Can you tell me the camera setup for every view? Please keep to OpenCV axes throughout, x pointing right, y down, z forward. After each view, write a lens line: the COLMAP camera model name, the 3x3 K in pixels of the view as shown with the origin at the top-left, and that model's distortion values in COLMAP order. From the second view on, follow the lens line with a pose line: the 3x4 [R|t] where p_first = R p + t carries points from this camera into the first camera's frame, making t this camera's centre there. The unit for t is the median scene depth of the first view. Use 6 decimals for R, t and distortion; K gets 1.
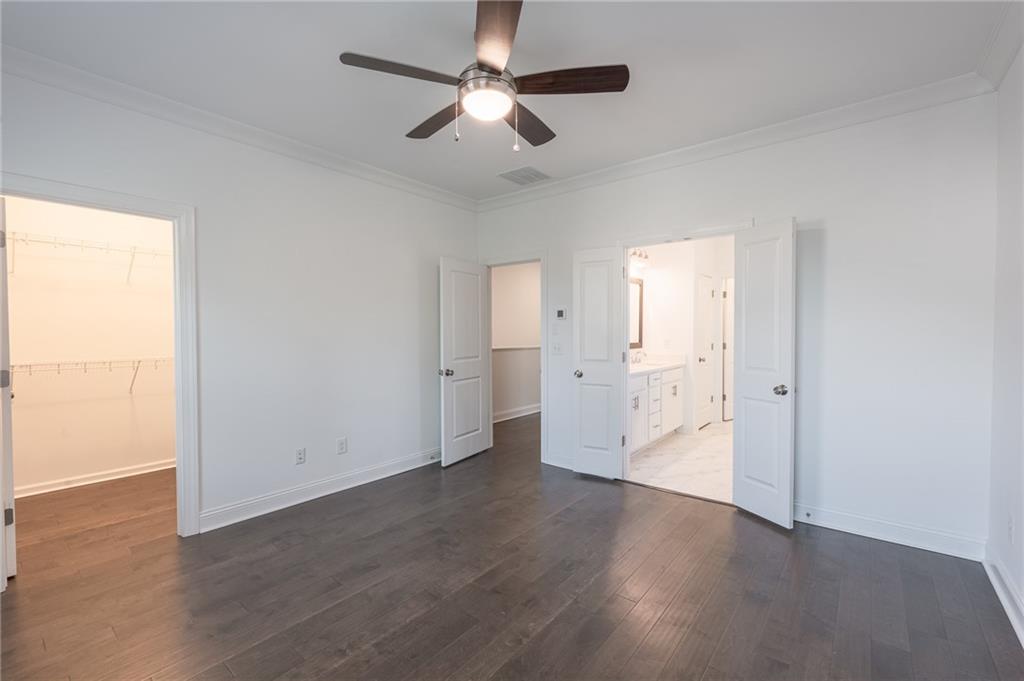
lens RADIAL K [[442.1, 0, 512.0], [0, 442.1, 340.5], [0, 0, 1]] dist [-0.002853, -0.000145]
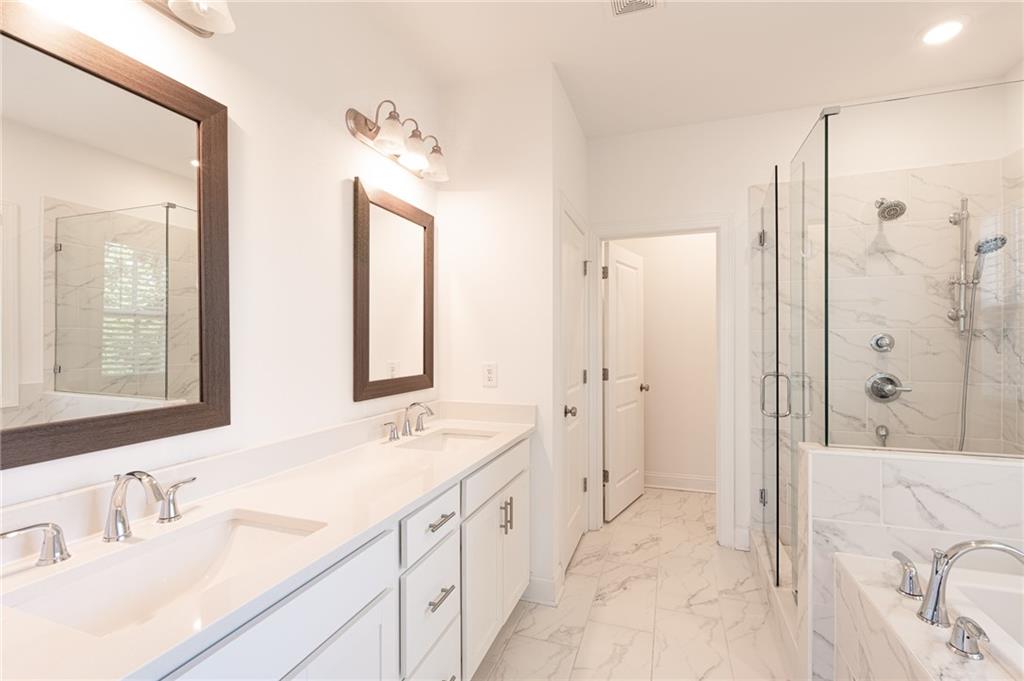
lens RADIAL K [[446.2, 0, 518.5], [0, 446.2, 343.8], [0, 0, 1]] dist [-0.003588, -0.000625]
pose [[0.940029, 0.000759, 0.341094, 0.394572], [0.006073, 0.999802, -0.018962, -0.024004], [-0.341040, 0.019896, 0.939838, 1.022196]]
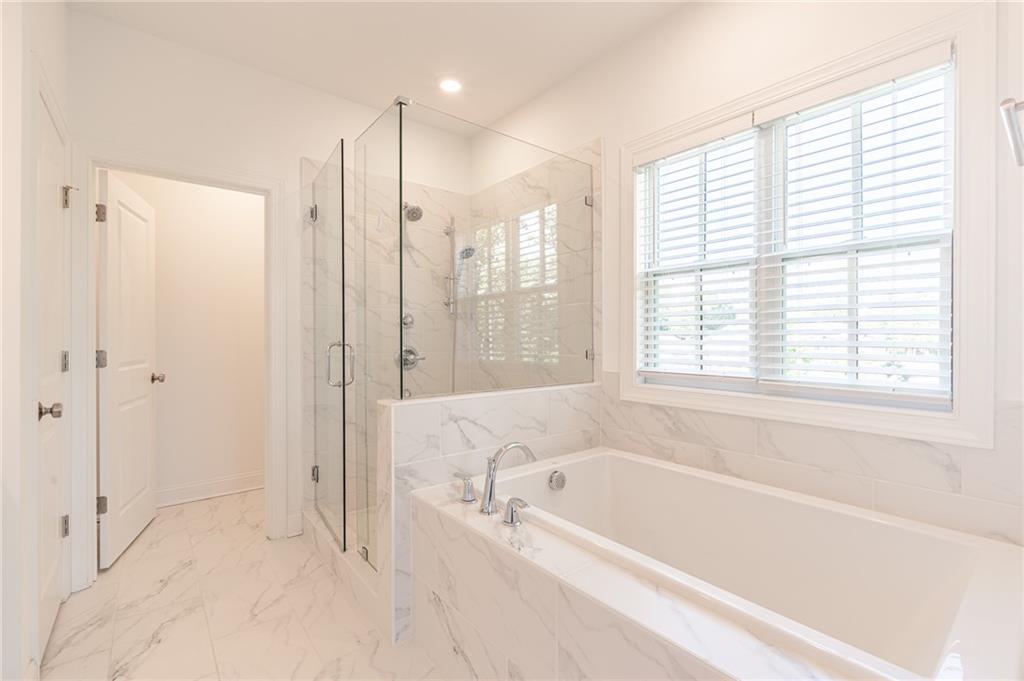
lens RADIAL K [[450.0, 0, 505.3], [0, 450.0, 338.1], [0, 0, 1]] dist [0.001424, -0.000075]
pose [[0.217354, 0.007367, 0.976065, 0.370443], [0.022757, 0.999661, -0.012612, 0.015107], [-0.975828, 0.024954, 0.217112, 1.119951]]
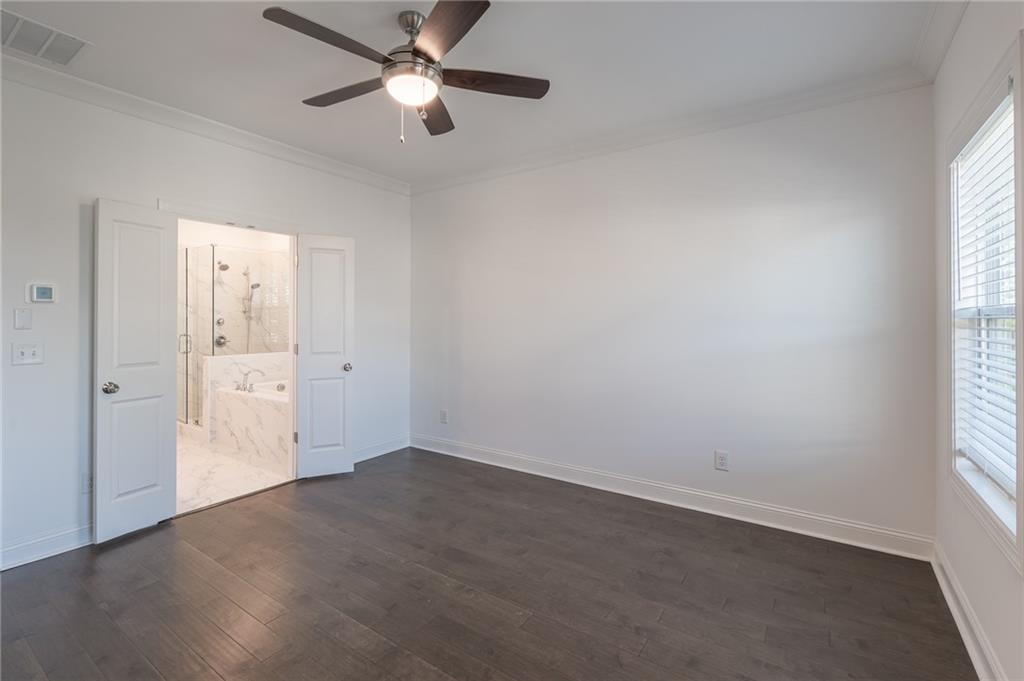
lens RADIAL K [[464.2, 0, 493.0], [0, 464.2, 318.5], [0, 0, 1]] dist [0.000339, -0.000011]
pose [[-0.064299, 0.008567, 0.997894, -0.671474], [0.024529, 0.999675, -0.007002, -0.009749], [-0.997629, 0.024028, -0.064488, 0.558985]]
